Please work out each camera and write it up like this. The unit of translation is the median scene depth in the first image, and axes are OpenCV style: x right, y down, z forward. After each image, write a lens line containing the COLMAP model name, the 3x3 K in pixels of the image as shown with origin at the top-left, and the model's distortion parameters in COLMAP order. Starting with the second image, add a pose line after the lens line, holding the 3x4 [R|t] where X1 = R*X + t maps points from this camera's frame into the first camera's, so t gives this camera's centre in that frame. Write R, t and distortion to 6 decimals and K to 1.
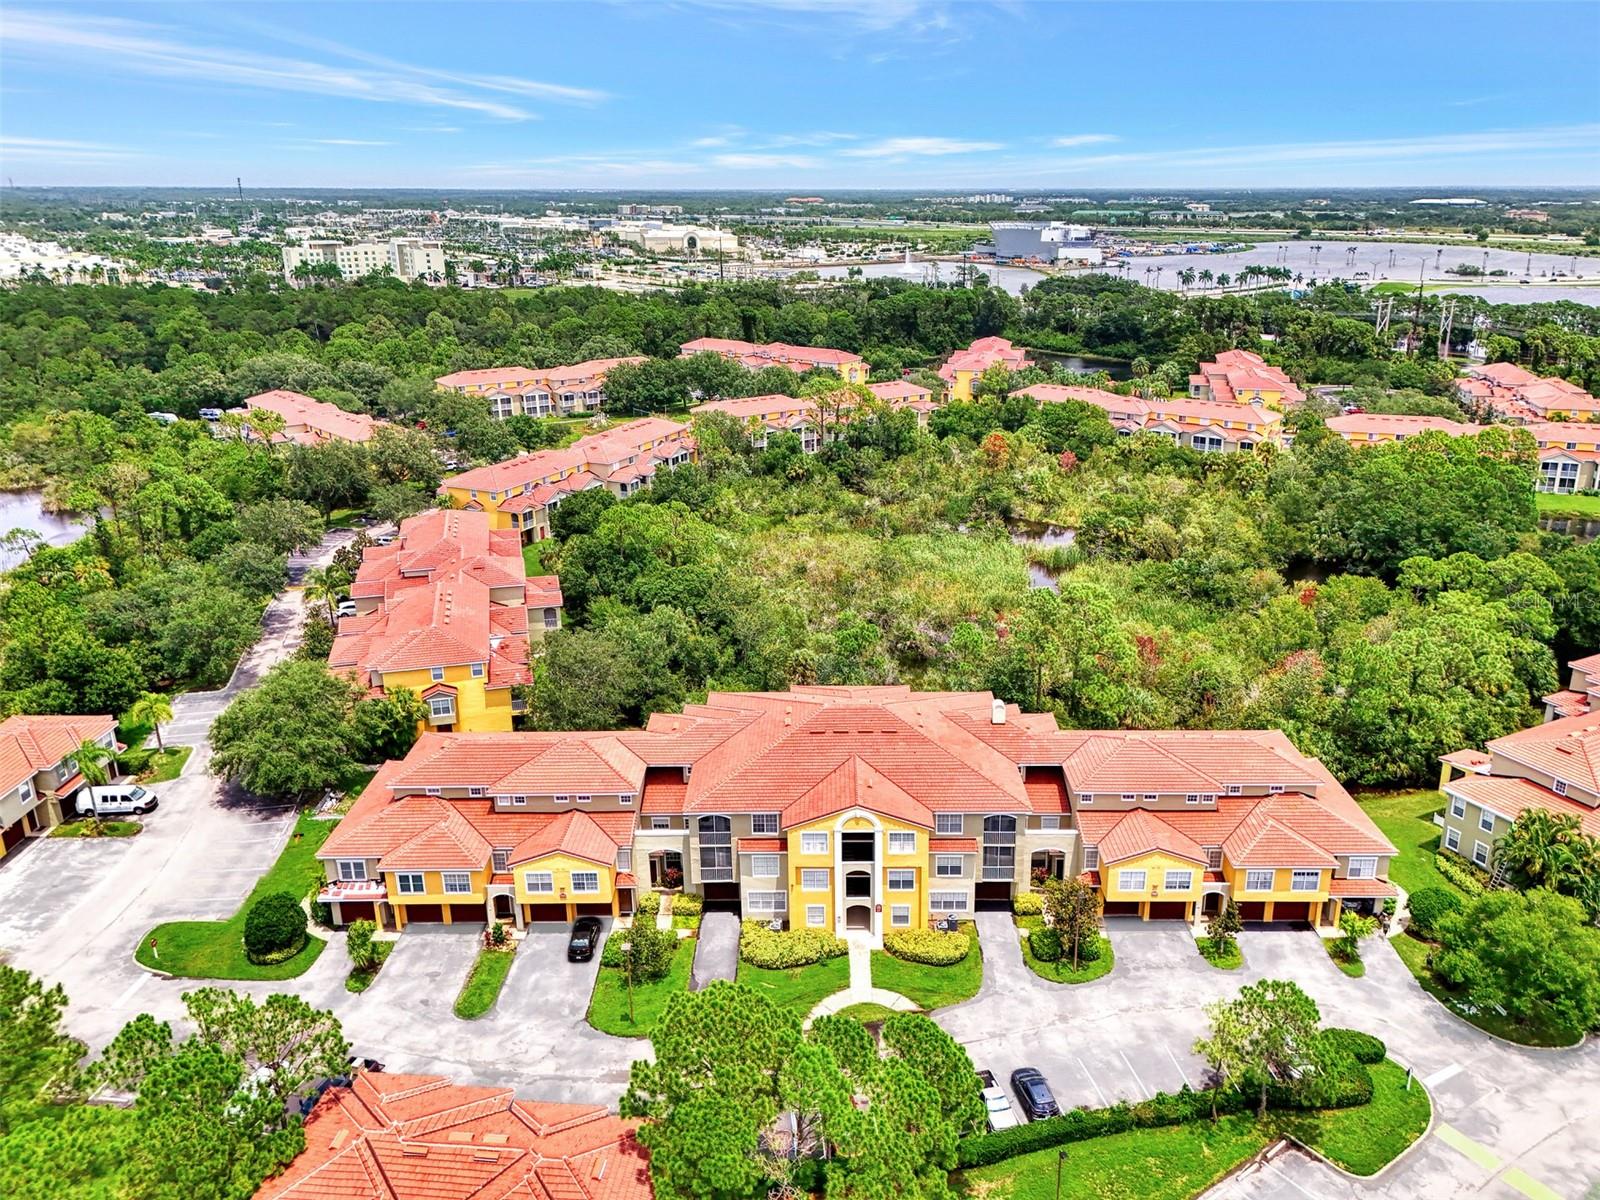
lens RADIAL K [[1163.5, 0, 802.3], [0, 1163.5, 587.0], [0, 0, 1]] dist [0.087898, -0.112287]
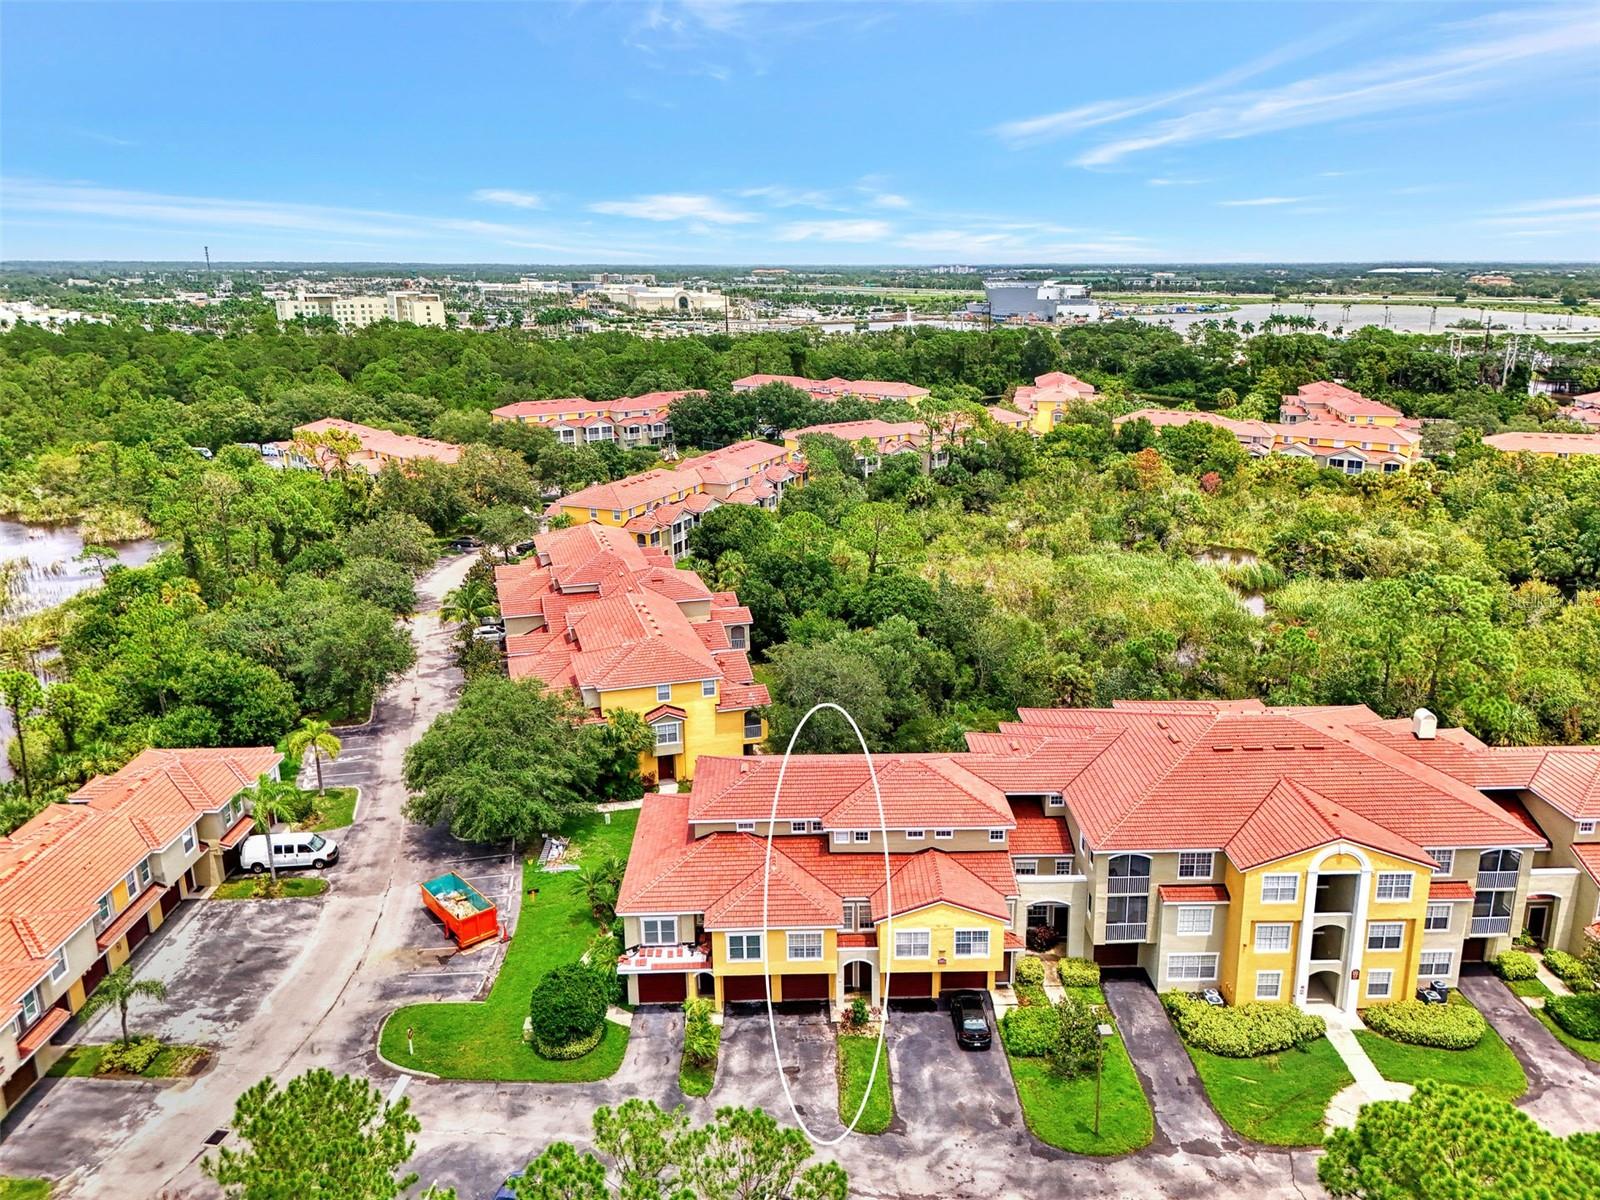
lens RADIAL K [[1163.5, 0, 802.3], [0, 1163.5, 587.0], [0, 0, 1]] dist [0.087898, -0.112287]
pose [[0.999435, -0.007254, 0.032813, -0.260719], [0.009126, 0.998316, -0.057280, 0.051314], [-0.032343, 0.057547, 0.997819, 0.185902]]
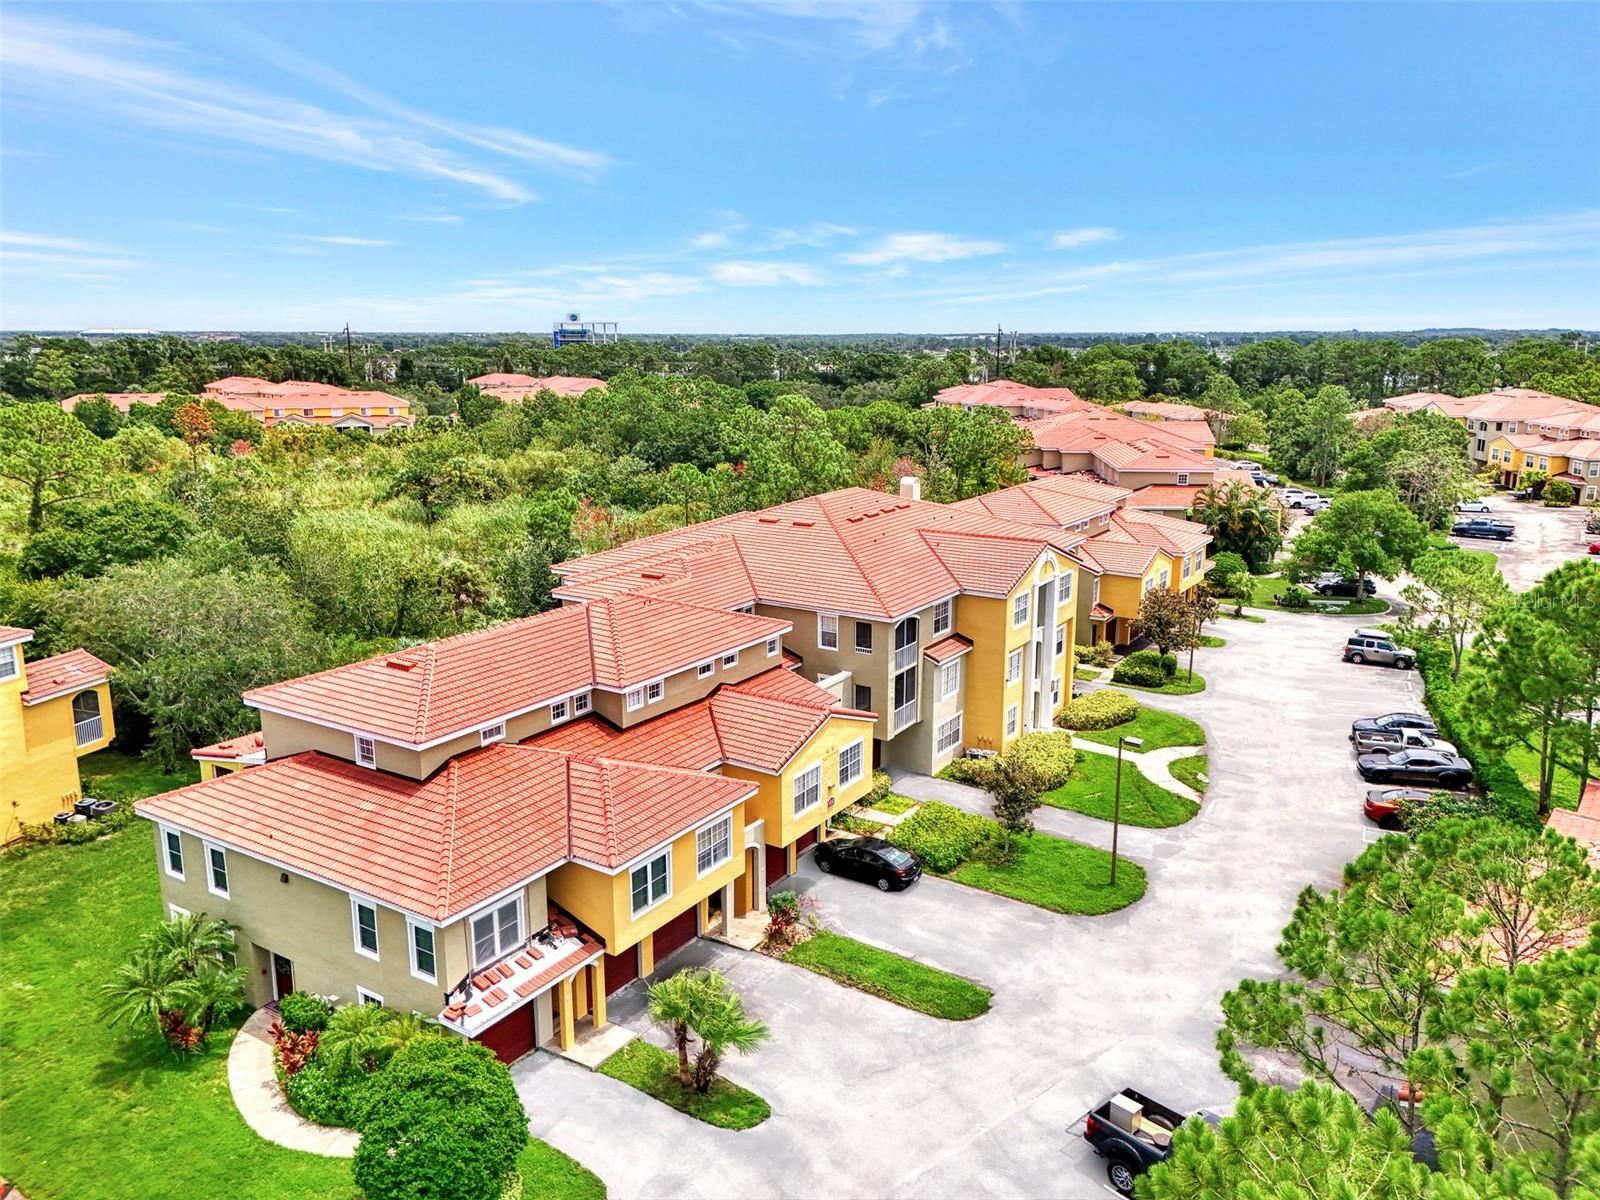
lens RADIAL K [[1172.0, 0, 799.1], [0, 1172.0, 590.8], [0, 0, 1]] dist [0.084385, -0.108391]
pose [[0.542271, -0.173910, 0.822008, -0.531791], [0.264768, 0.963868, 0.029258, 0.120604], [-0.797396, 0.201775, 0.568724, 0.556310]]
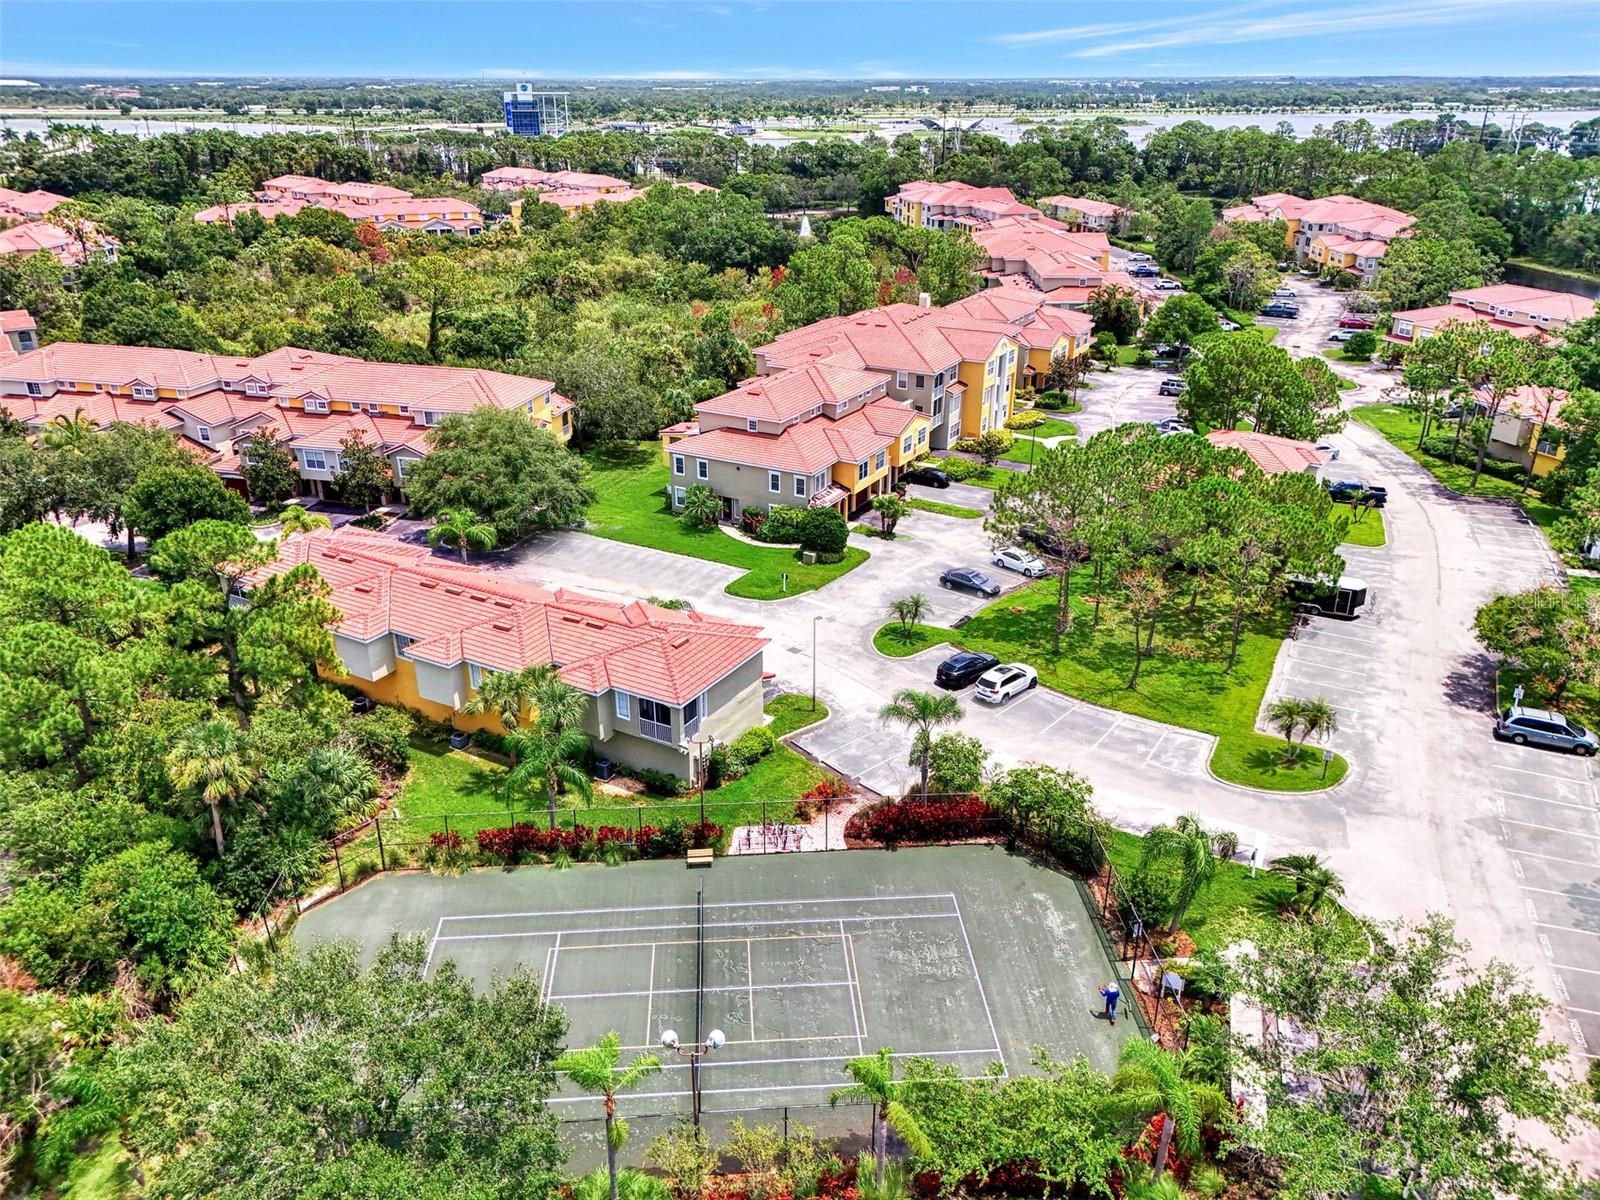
lens RADIAL K [[1195.3, 0, 775.1], [0, 1195.3, 597.8], [0, 0, 1]] dist [0.078114, -0.131057]
pose [[0.499576, -0.343089, 0.795433, -1.165911], [0.276020, 0.933412, 0.229246, 0.051927], [-0.821119, 0.105030, 0.561010, 0.317385]]
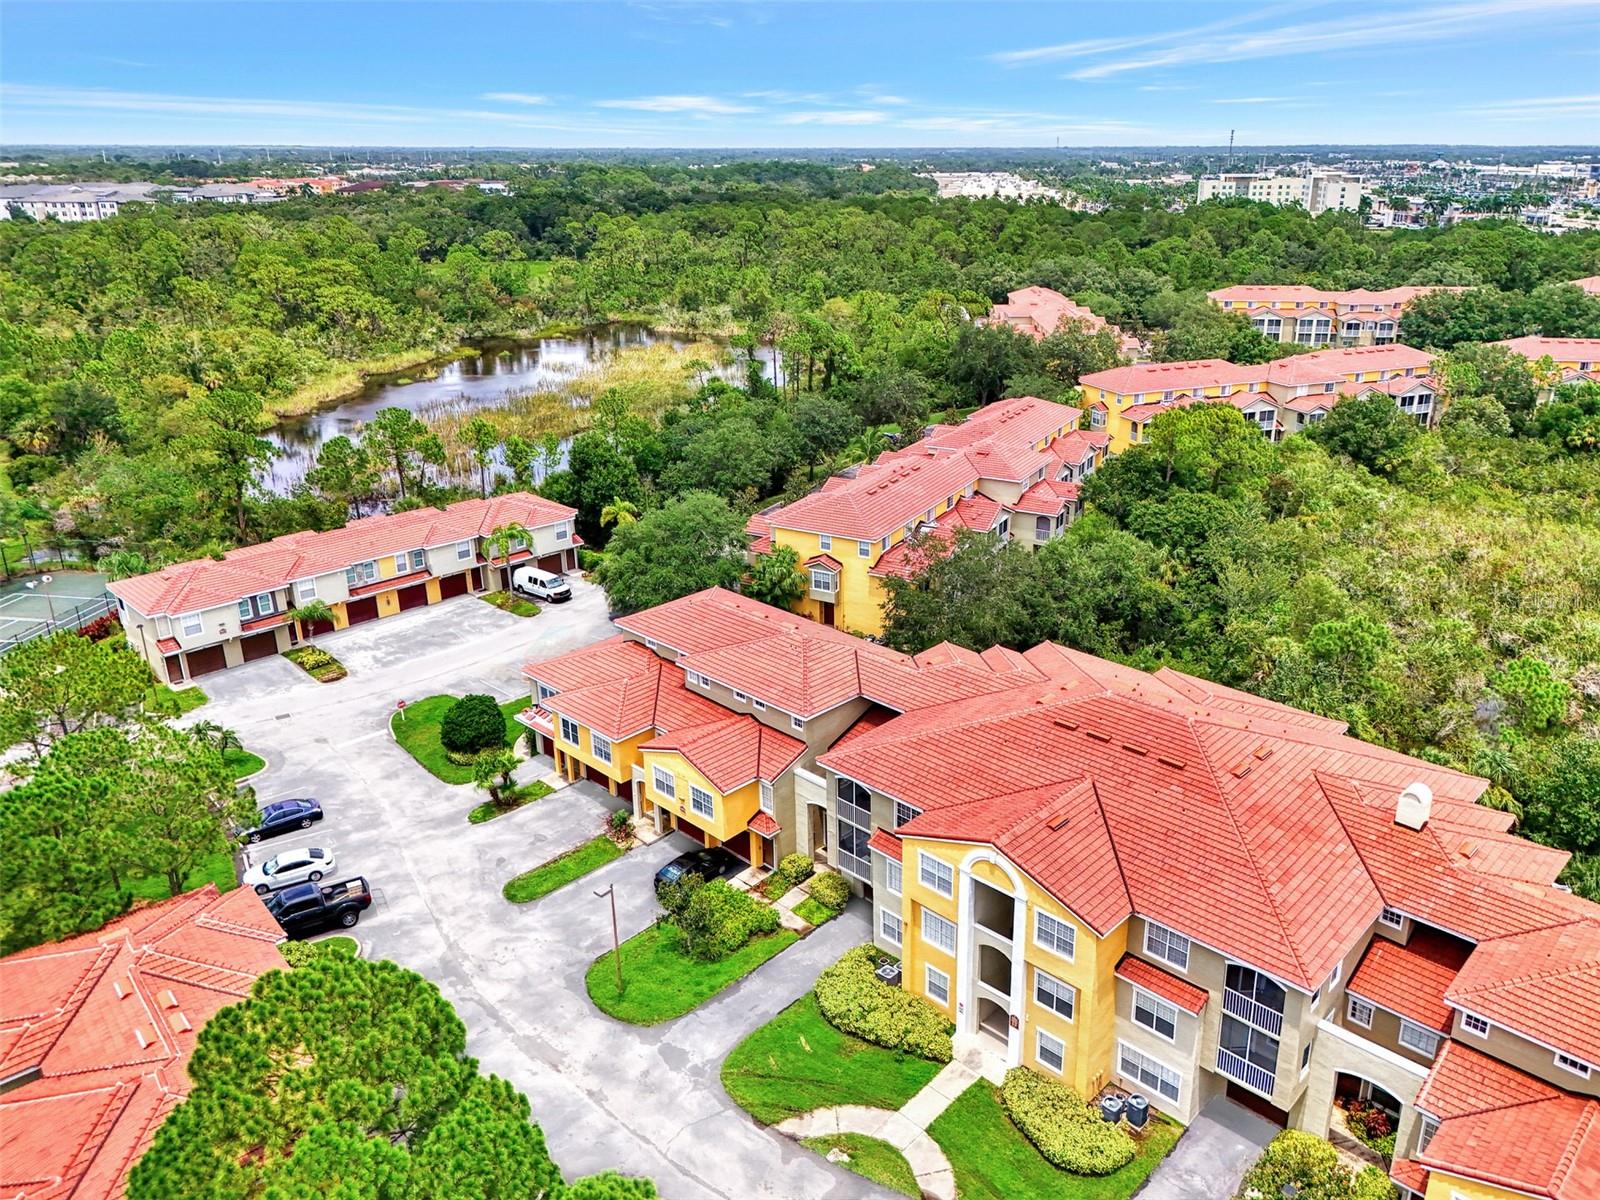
lens RADIAL K [[1146.0, 0, 836.1], [0, 1146.0, 595.4], [0, 0, 1]] dist [0.088117, -0.104727]
pose [[0.737489, 0.247839, -0.628240, 0.260786], [-0.220470, 0.967618, 0.122913, 0.006213], [0.638359, 0.047862, 0.768249, 0.383536]]
